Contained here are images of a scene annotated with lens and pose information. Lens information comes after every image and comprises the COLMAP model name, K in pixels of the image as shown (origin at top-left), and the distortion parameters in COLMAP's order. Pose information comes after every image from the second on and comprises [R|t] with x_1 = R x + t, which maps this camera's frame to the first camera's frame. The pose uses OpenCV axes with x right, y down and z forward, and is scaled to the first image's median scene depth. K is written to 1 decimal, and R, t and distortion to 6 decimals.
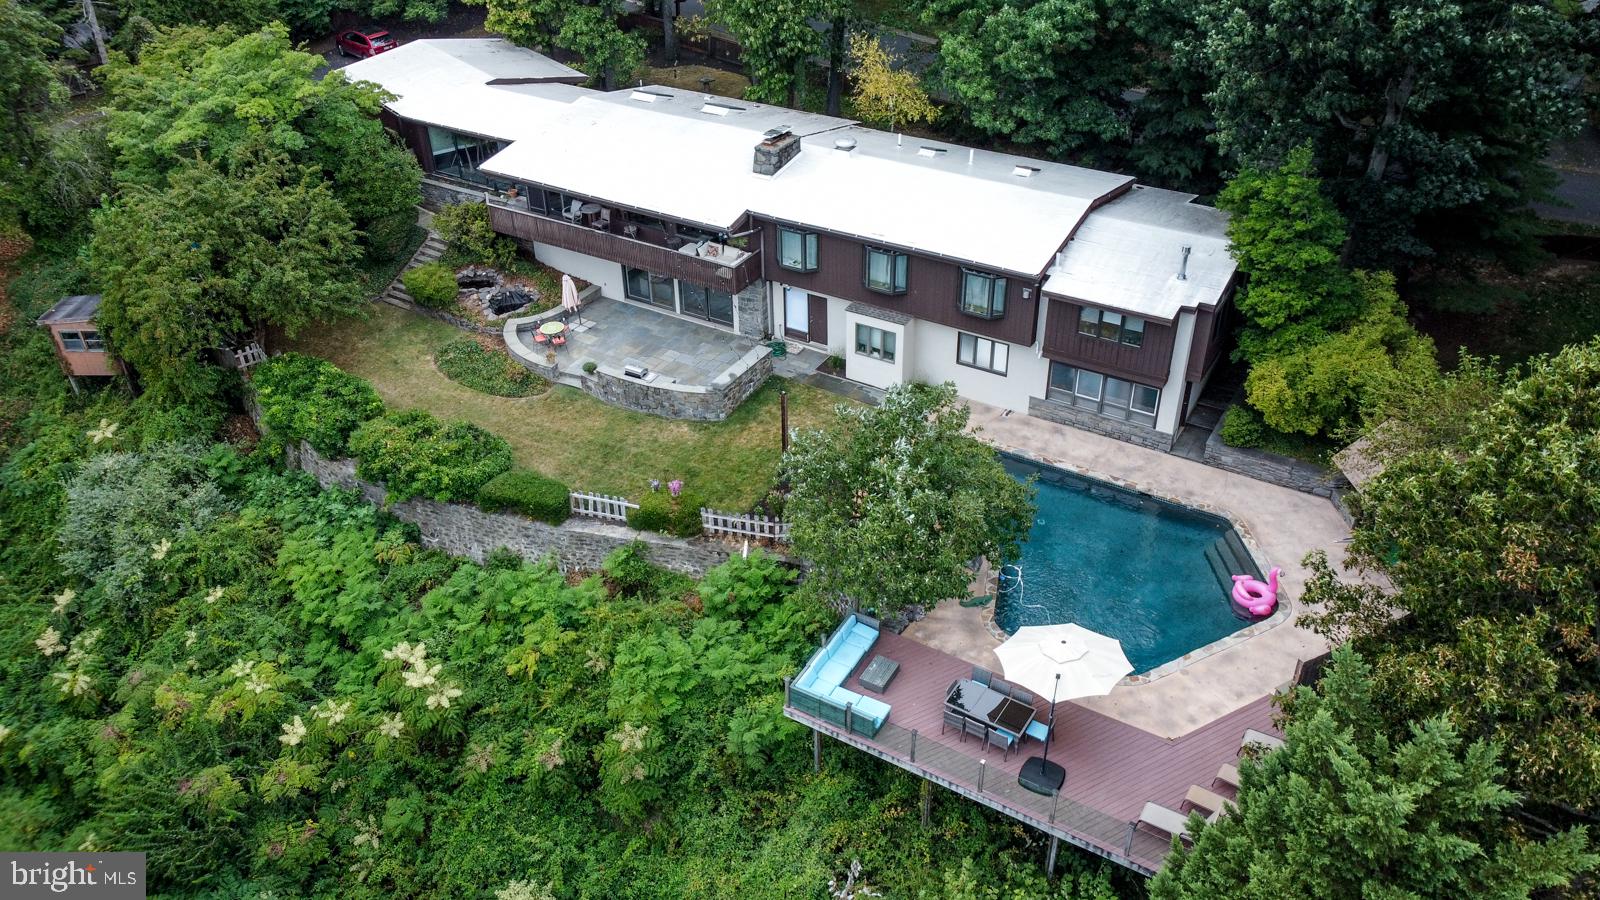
lens RADIAL K [[1211.6, 0, 802.2], [0, 1211.6, 450.8], [0, 0, 1]] dist [-0.002527, 0.001183]
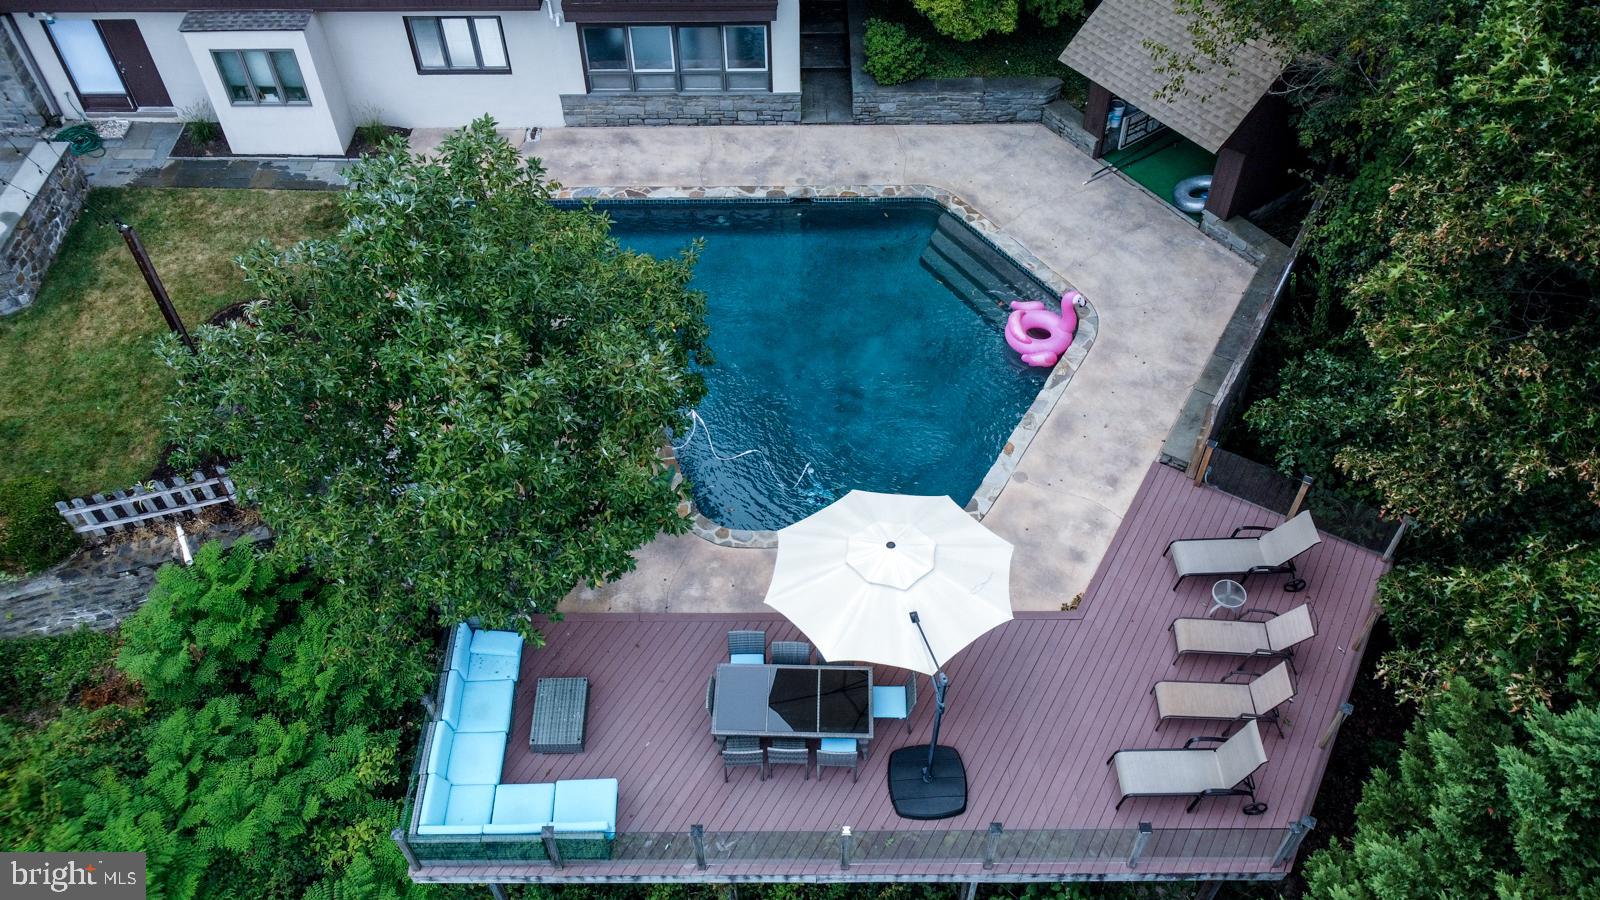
lens RADIAL K [[1211.6, 0, 795.8], [0, 1211.6, 443.1], [0, 0, 1]] dist [-0.002527, 0.001183]
pose [[0.851808, -0.383154, 0.357235, 0.007314], [0.282488, 0.910254, 0.302718, -0.038052], [-0.441162, -0.156943, 0.883598, 0.404105]]
